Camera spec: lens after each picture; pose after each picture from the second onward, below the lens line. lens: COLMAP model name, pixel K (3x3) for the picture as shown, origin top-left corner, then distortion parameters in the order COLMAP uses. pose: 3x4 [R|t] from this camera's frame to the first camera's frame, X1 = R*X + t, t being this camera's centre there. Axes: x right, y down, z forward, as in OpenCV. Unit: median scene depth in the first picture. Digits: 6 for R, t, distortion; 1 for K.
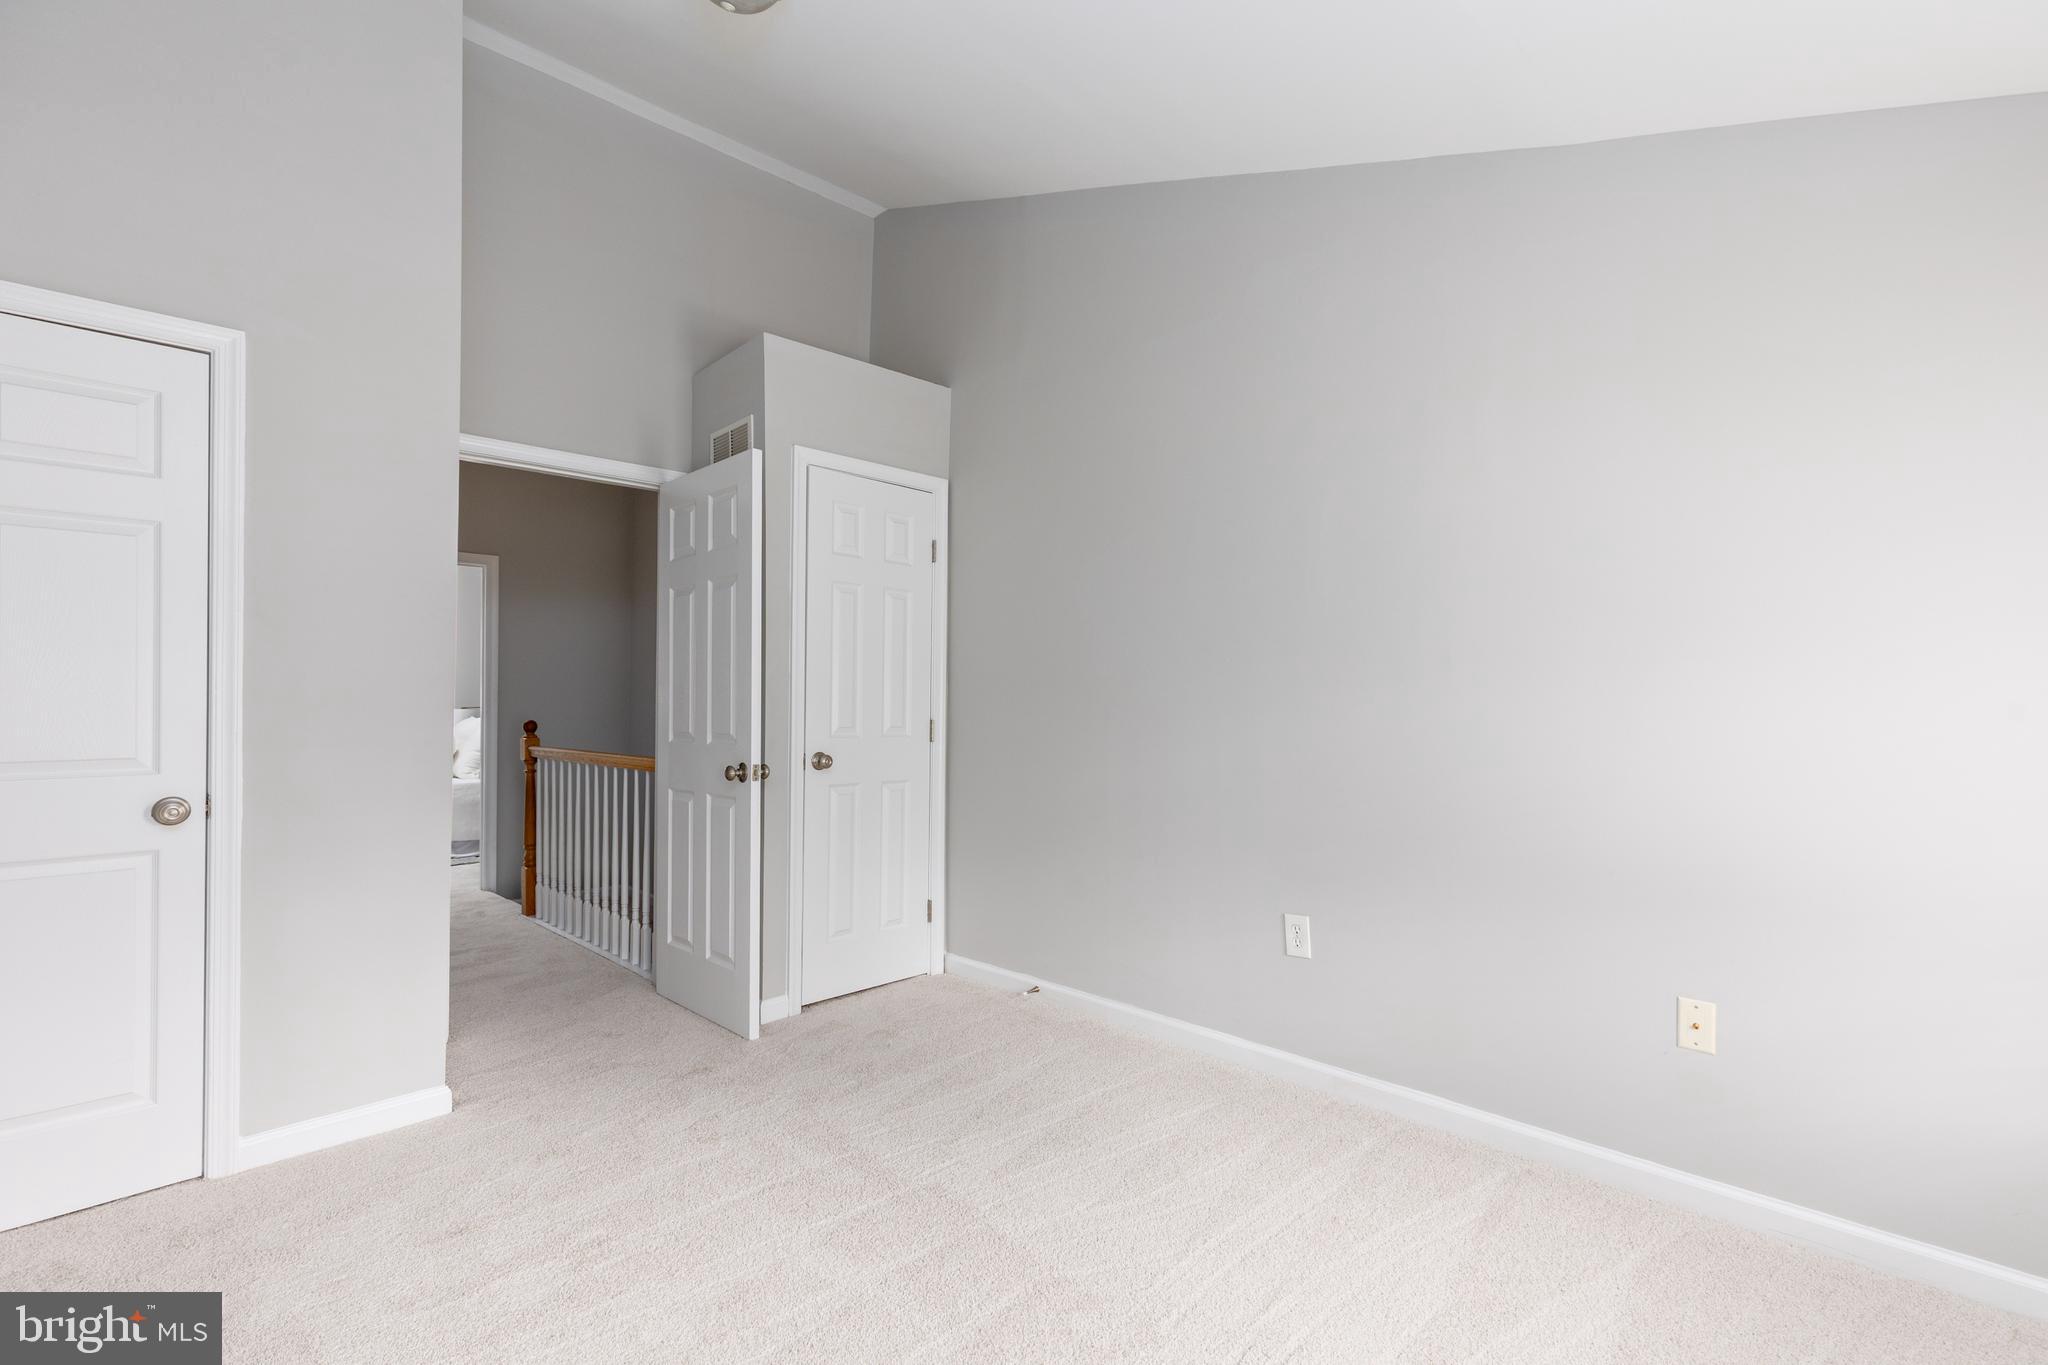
lens RADIAL K [[920.4, 0, 1025.0], [0, 920.4, 694.7], [0, 0, 1]] dist [0.011464, -0.003556]
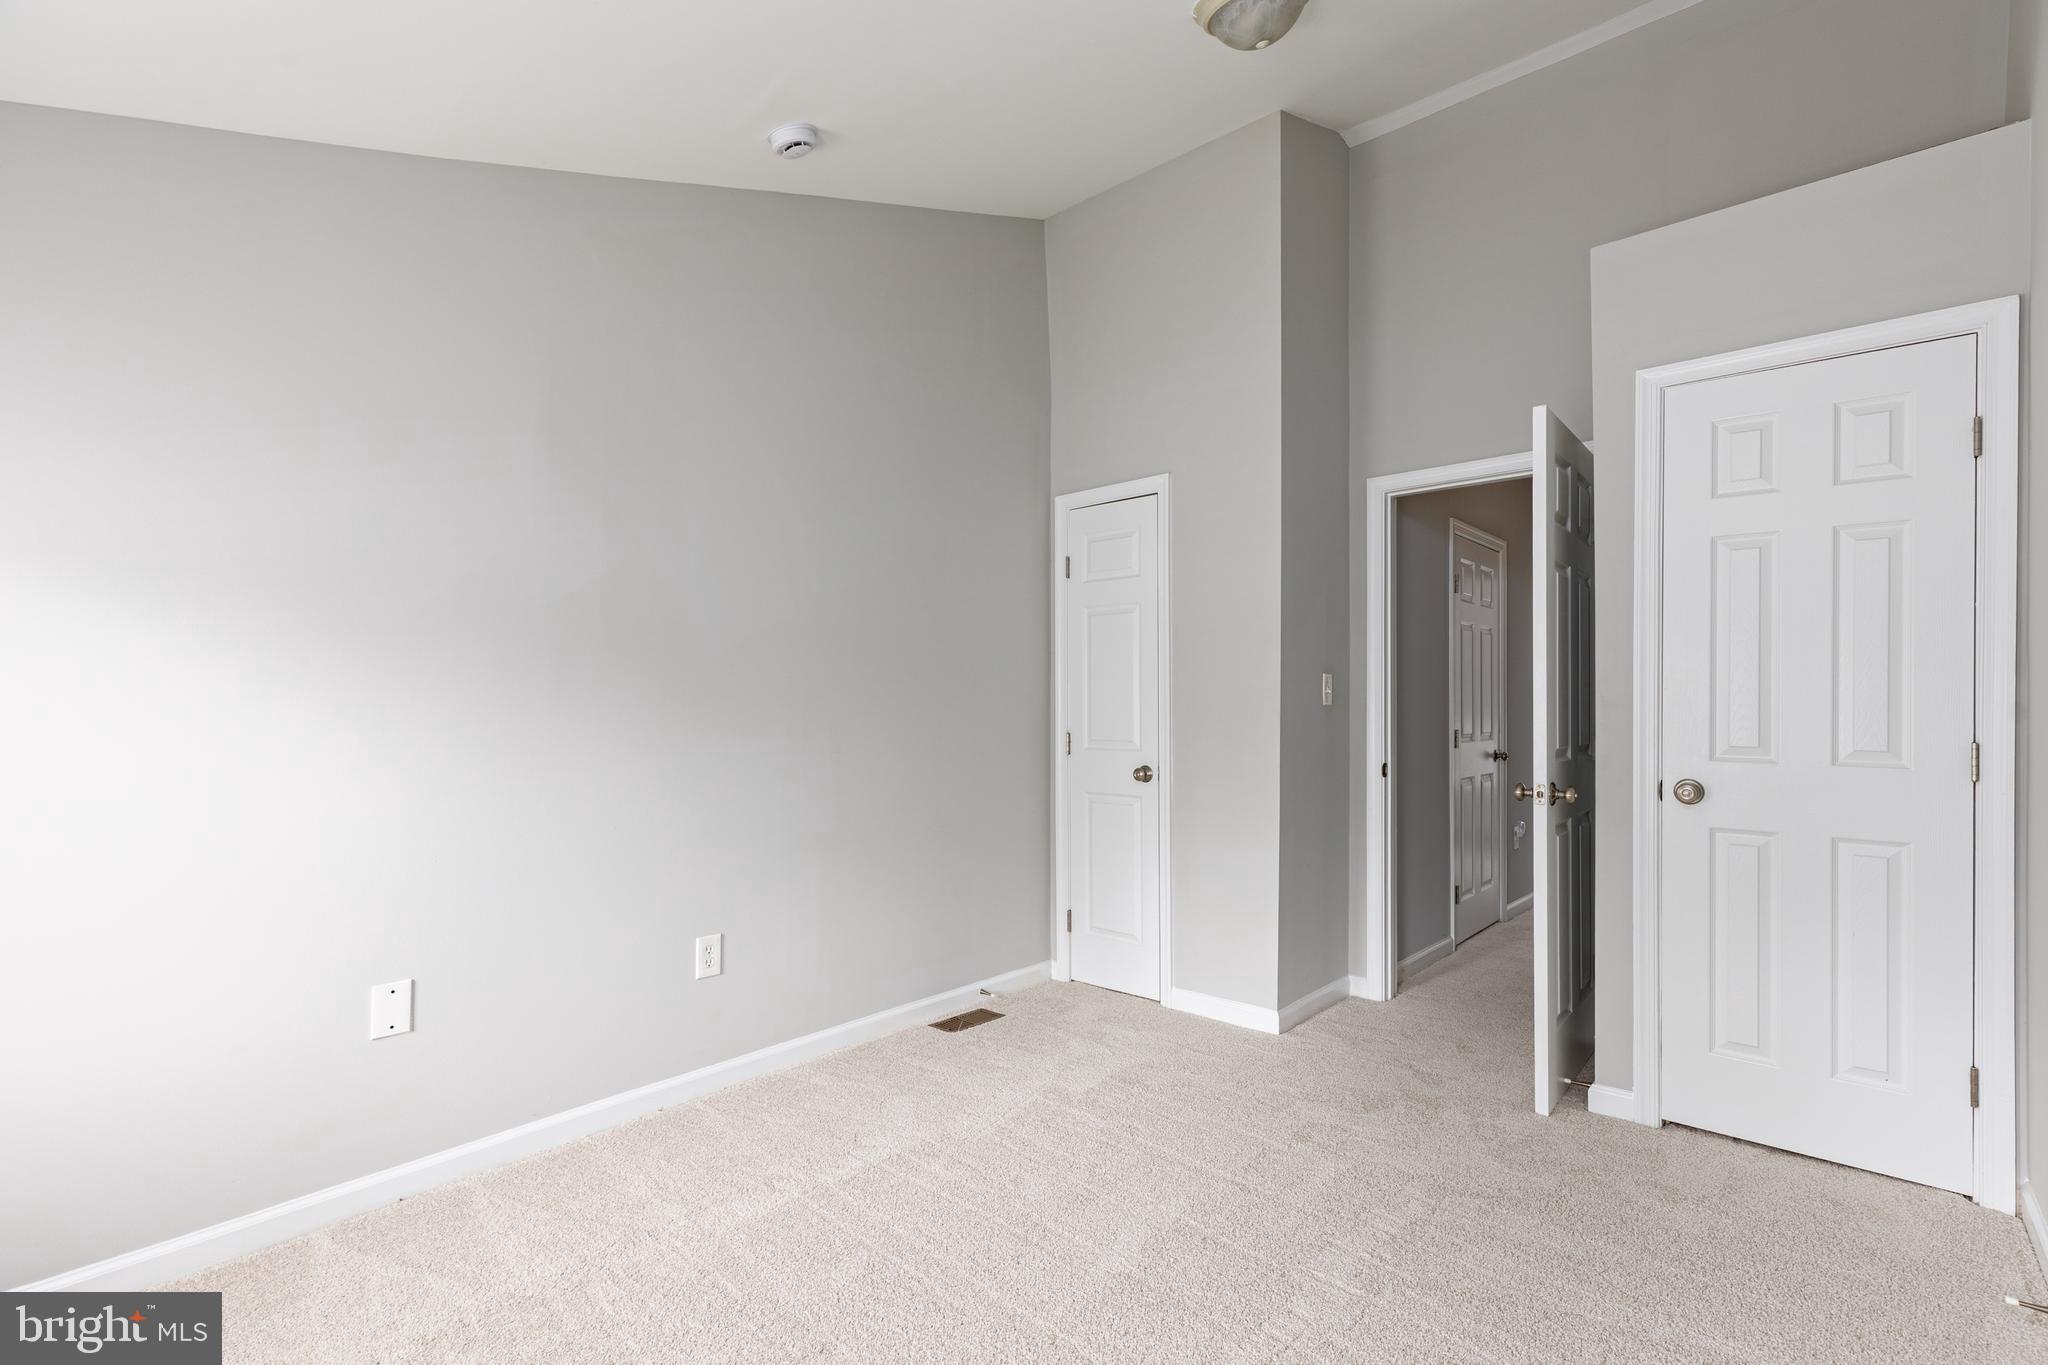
lens RADIAL K [[920.4, 0, 1025.4], [0, 920.4, 697.1], [0, 0, 1]] dist [0.011464, -0.003556]
pose [[0.065531, -0.006563, -0.997829, 0.469871], [0.011604, 0.999916, -0.005815, -0.004360], [0.997783, -0.011198, 0.065601, 0.442982]]
